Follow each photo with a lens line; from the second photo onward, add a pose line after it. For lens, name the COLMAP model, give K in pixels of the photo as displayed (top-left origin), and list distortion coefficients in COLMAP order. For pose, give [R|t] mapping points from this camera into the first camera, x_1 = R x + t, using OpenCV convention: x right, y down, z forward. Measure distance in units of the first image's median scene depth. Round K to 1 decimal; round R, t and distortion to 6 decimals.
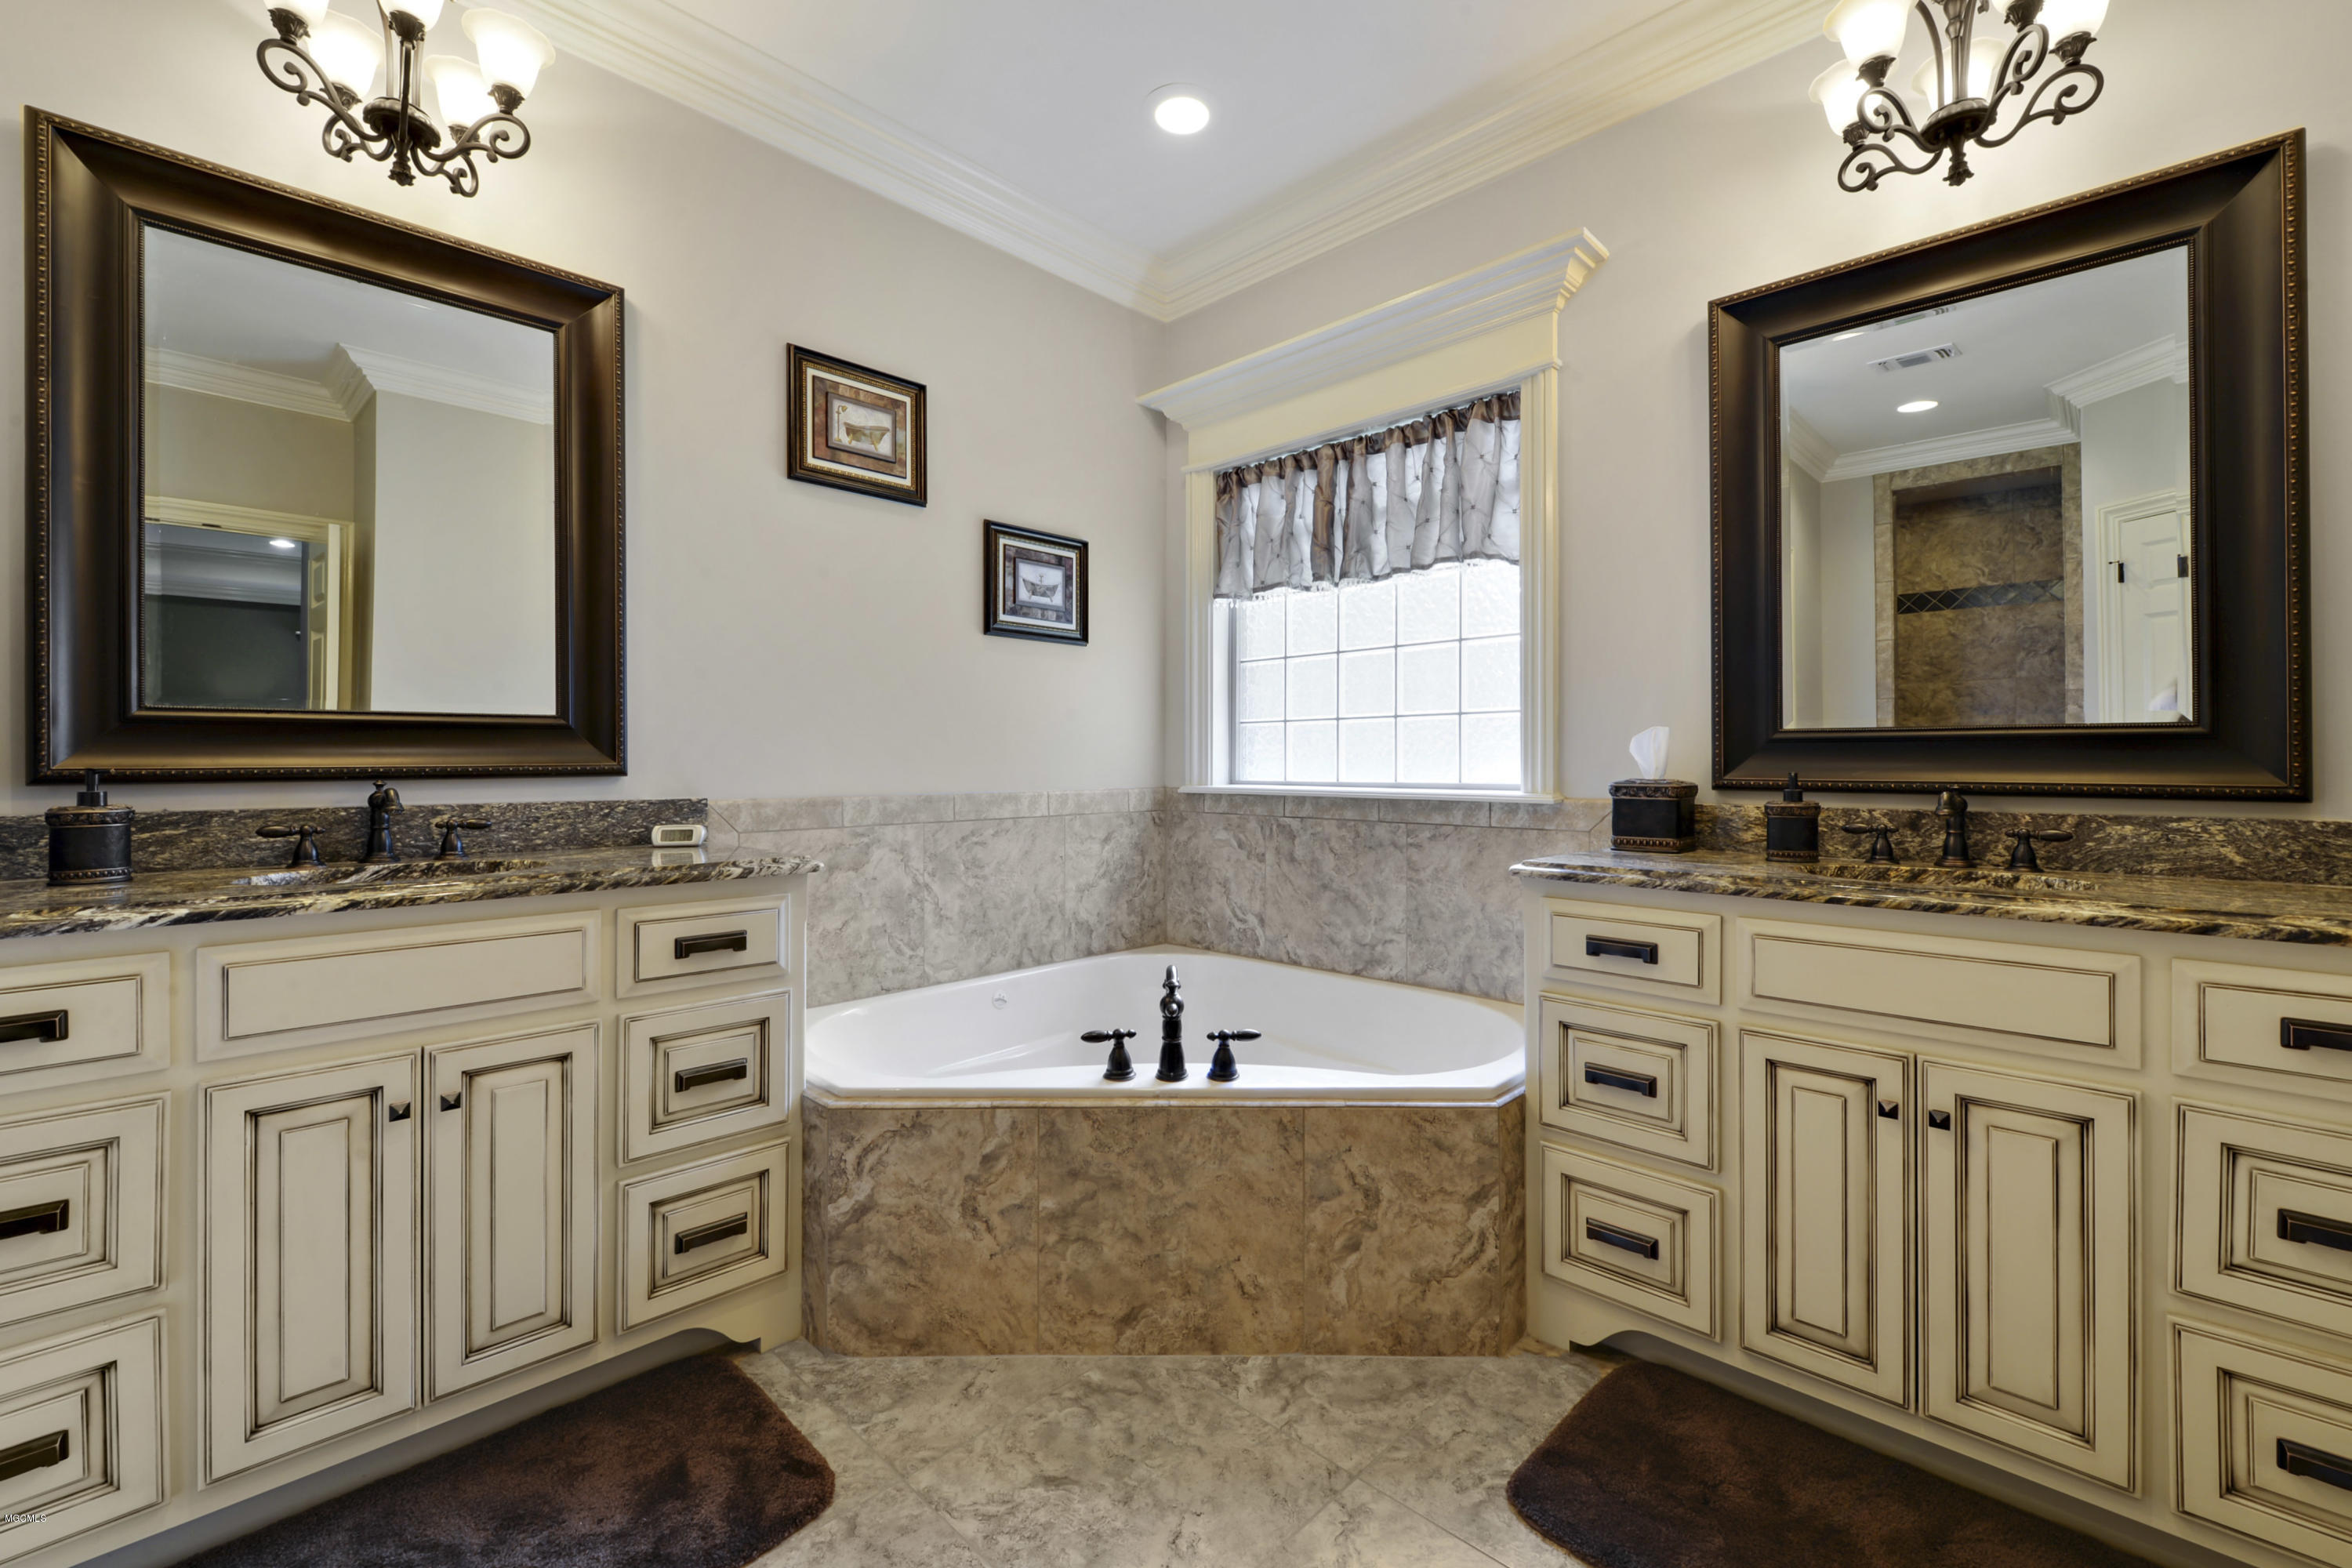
lens RADIAL K [[984.9, 0, 1174.1], [0, 984.9, 756.6], [0, 0, 1]] dist [-0.002727, -0.000132]
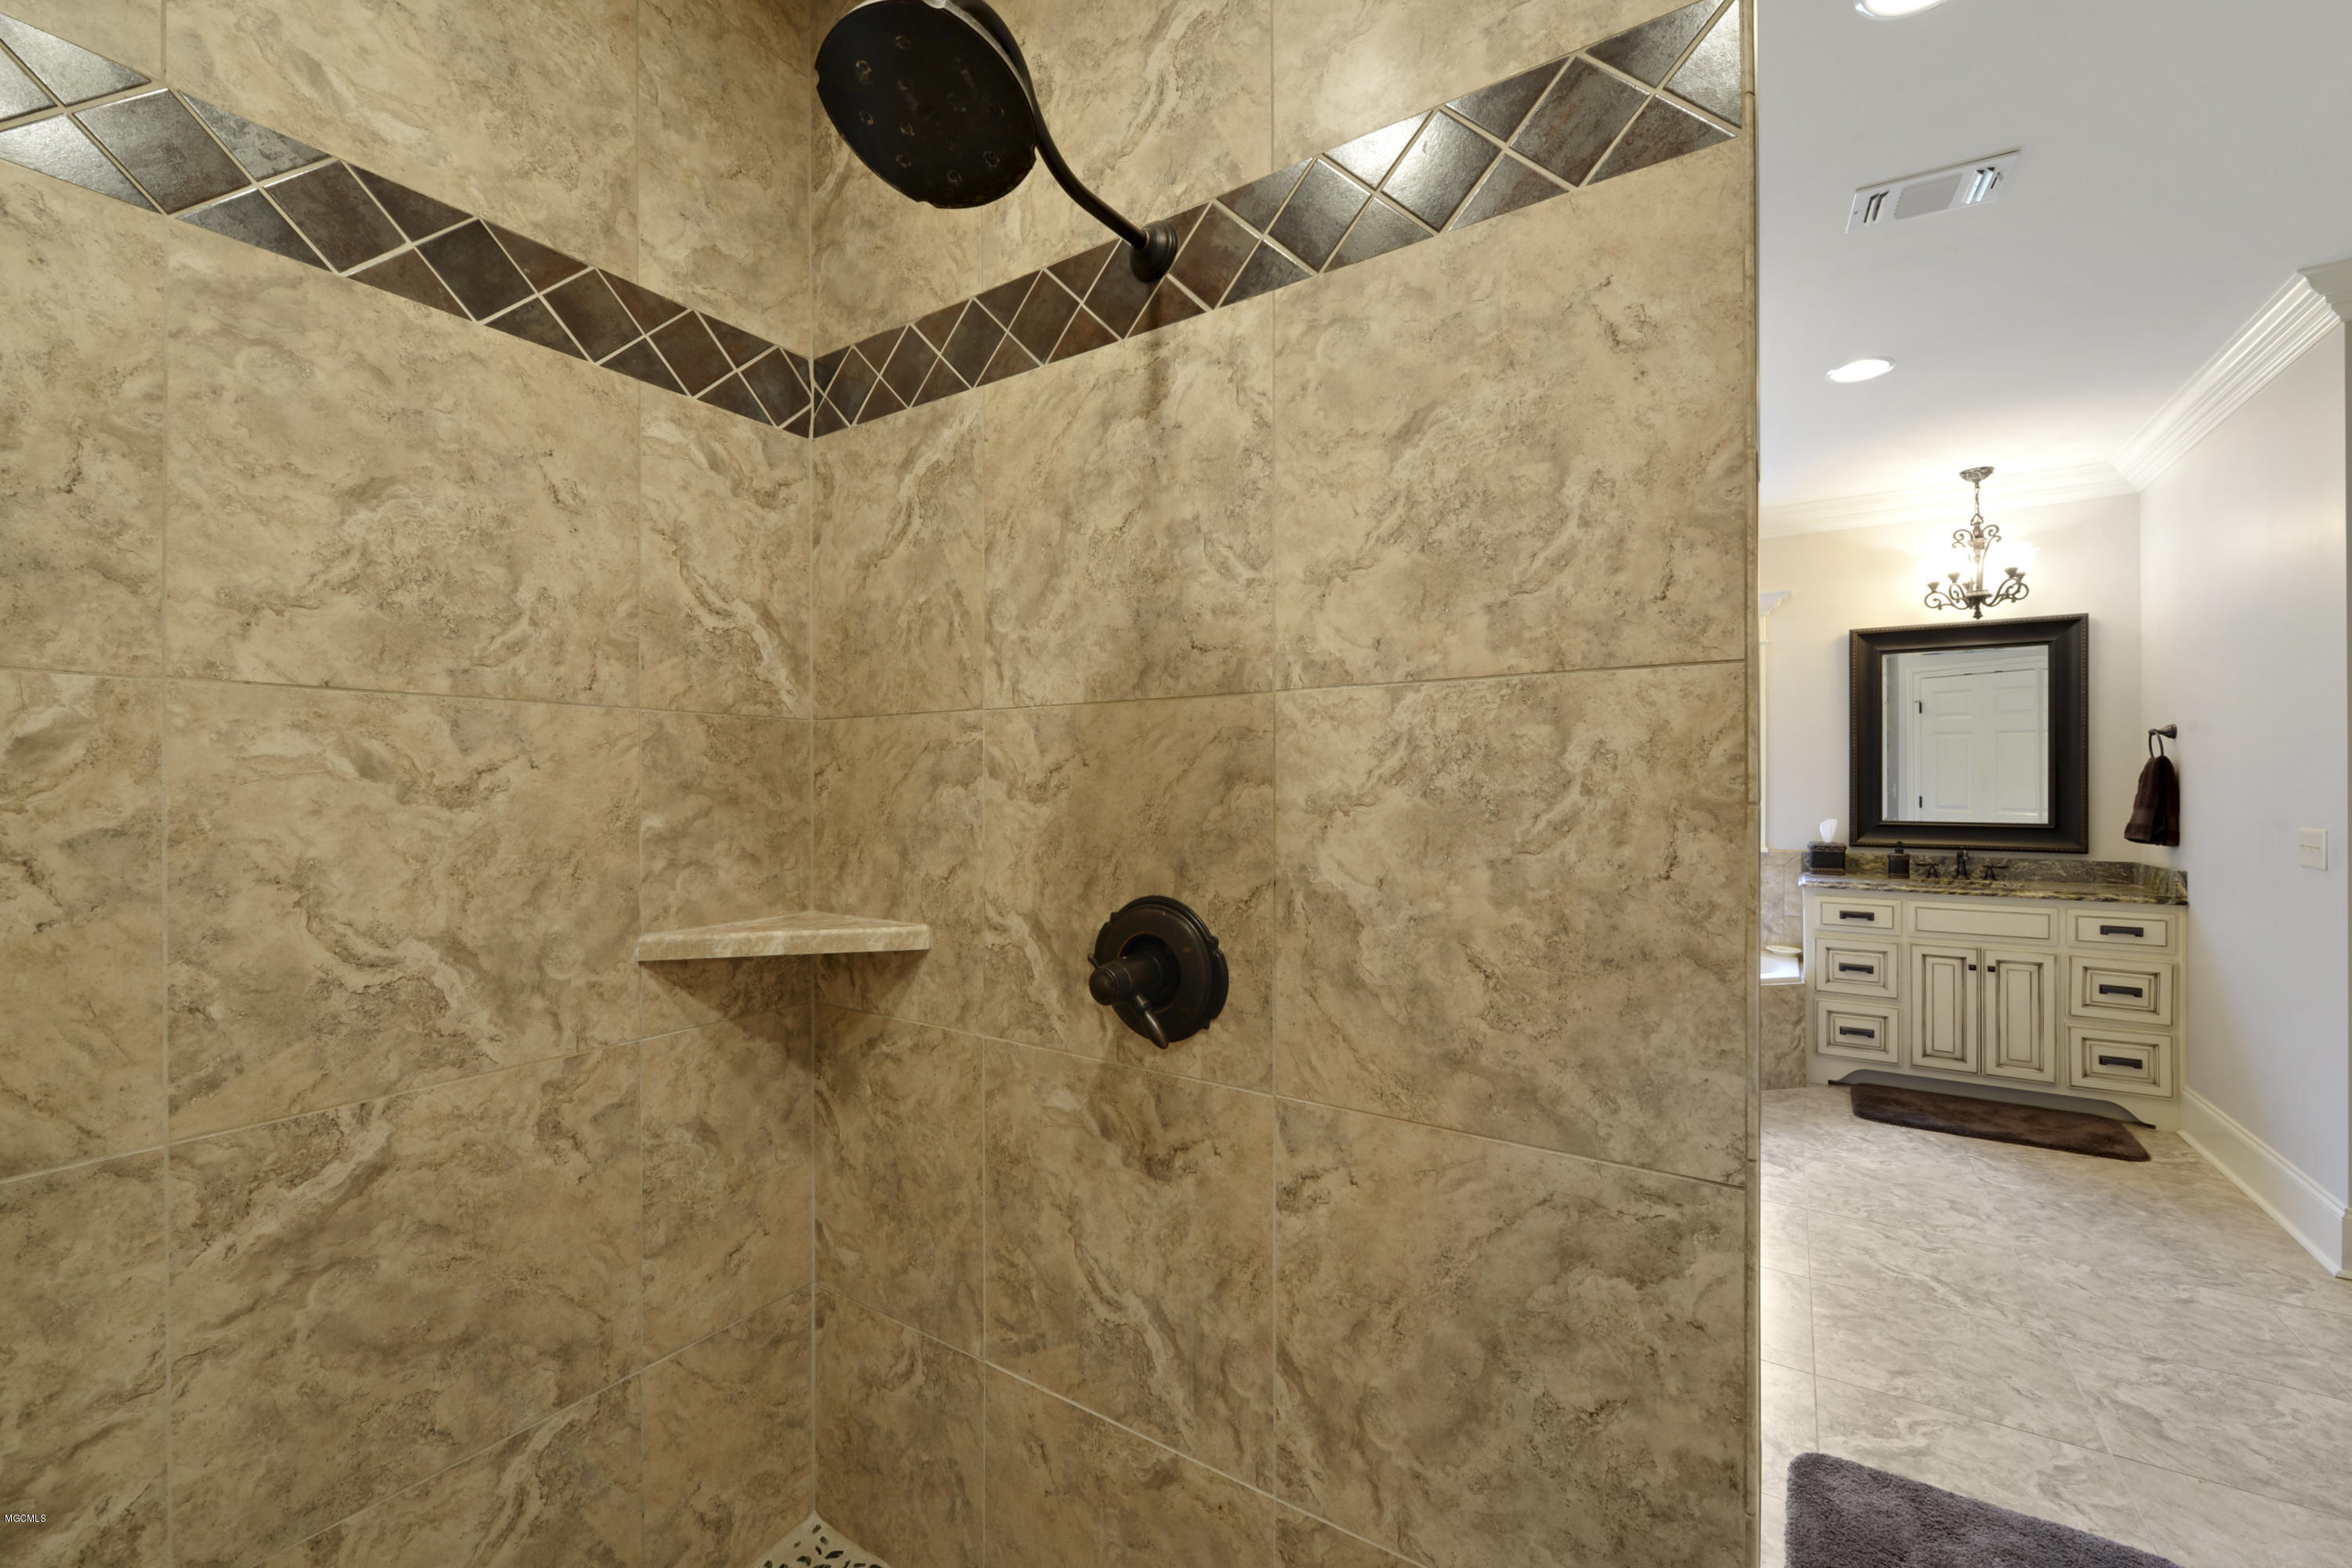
lens RADIAL K [[948.1, 0, 1176.0], [0, 948.1, 784.0], [0, 0, 1]] dist [-0.001199, -0.000217]
pose [[0.979700, -0.002228, 0.200455, -0.616218], [0.001070, 0.999982, 0.005887, -0.054615], [-0.200465, -0.005553, 0.979685, -0.358202]]
